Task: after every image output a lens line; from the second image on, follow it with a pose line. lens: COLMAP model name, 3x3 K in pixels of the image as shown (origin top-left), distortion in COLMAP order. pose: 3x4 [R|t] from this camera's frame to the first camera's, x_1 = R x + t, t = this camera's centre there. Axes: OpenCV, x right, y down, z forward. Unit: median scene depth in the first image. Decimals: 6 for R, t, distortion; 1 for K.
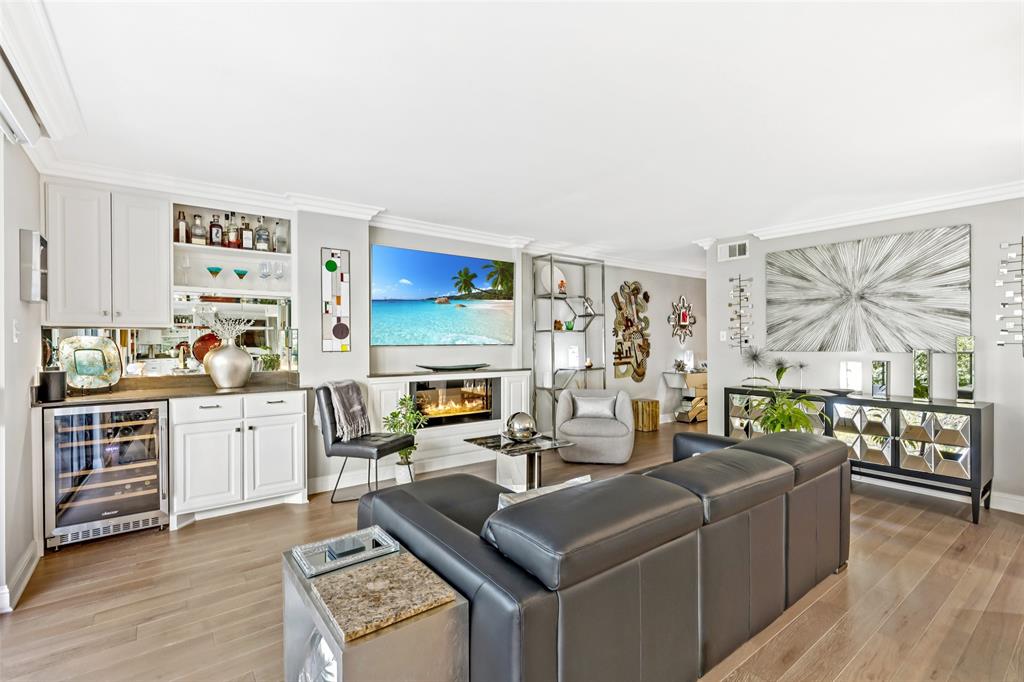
lens RADIAL K [[469.3, 0, 513.4], [0, 469.3, 349.9], [0, 0, 1]] dist [0.001172, 0.000031]
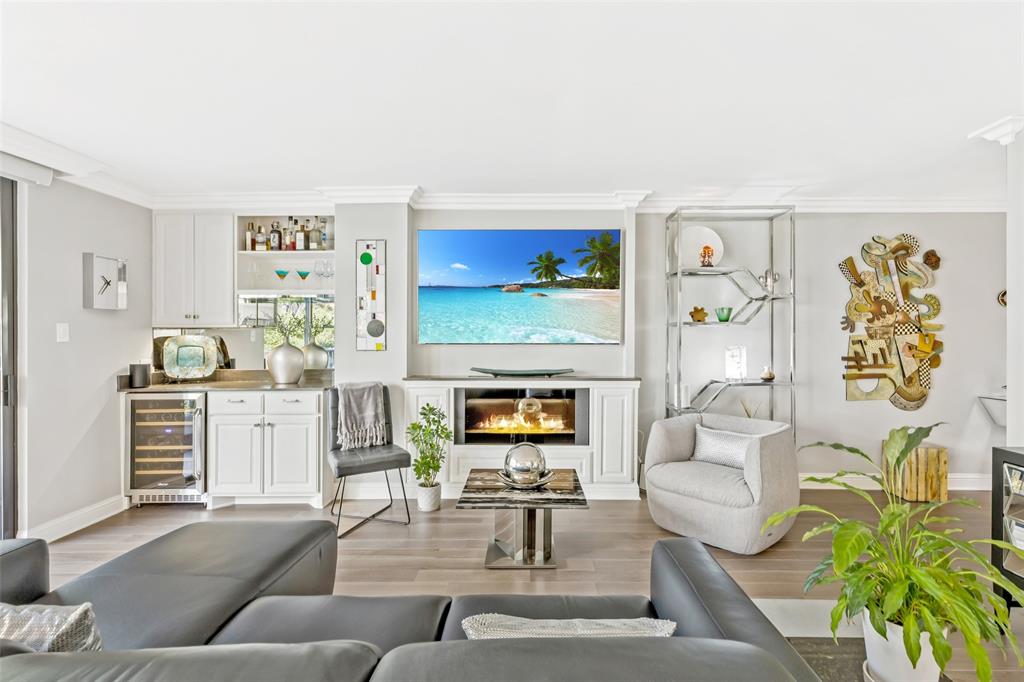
lens RADIAL K [[483.9, 0, 517.7], [0, 483.9, 339.6], [0, 0, 1]] dist [0.001517, 0.000185]
pose [[0.789062, 0.004275, -0.614299, 0.397038], [-0.010436, 0.999925, -0.006446, -0.013284], [0.614225, 0.011497, 0.789047, 0.385773]]
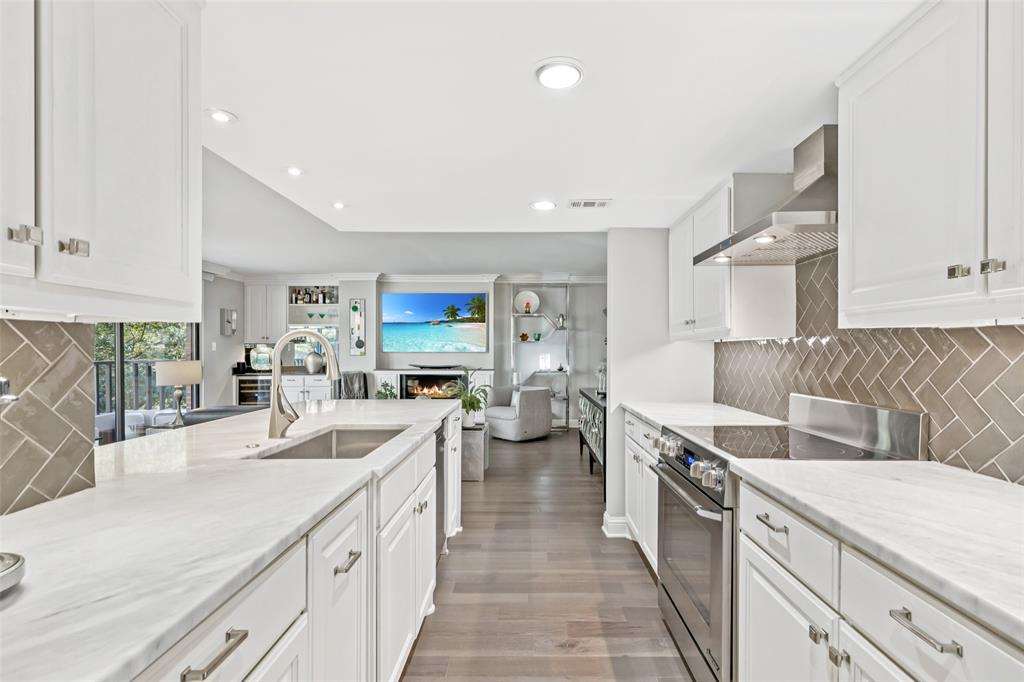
lens RADIAL K [[468.1, 0, 513.7], [0, 468.1, 346.7], [0, 0, 1]] dist [0.000736, 0.000289]
pose [[0.799638, -0.001580, -0.600480, 1.086602], [-0.009326, 0.999843, -0.015049, -0.007424], [0.600410, 0.017634, 0.799498, -0.079104]]
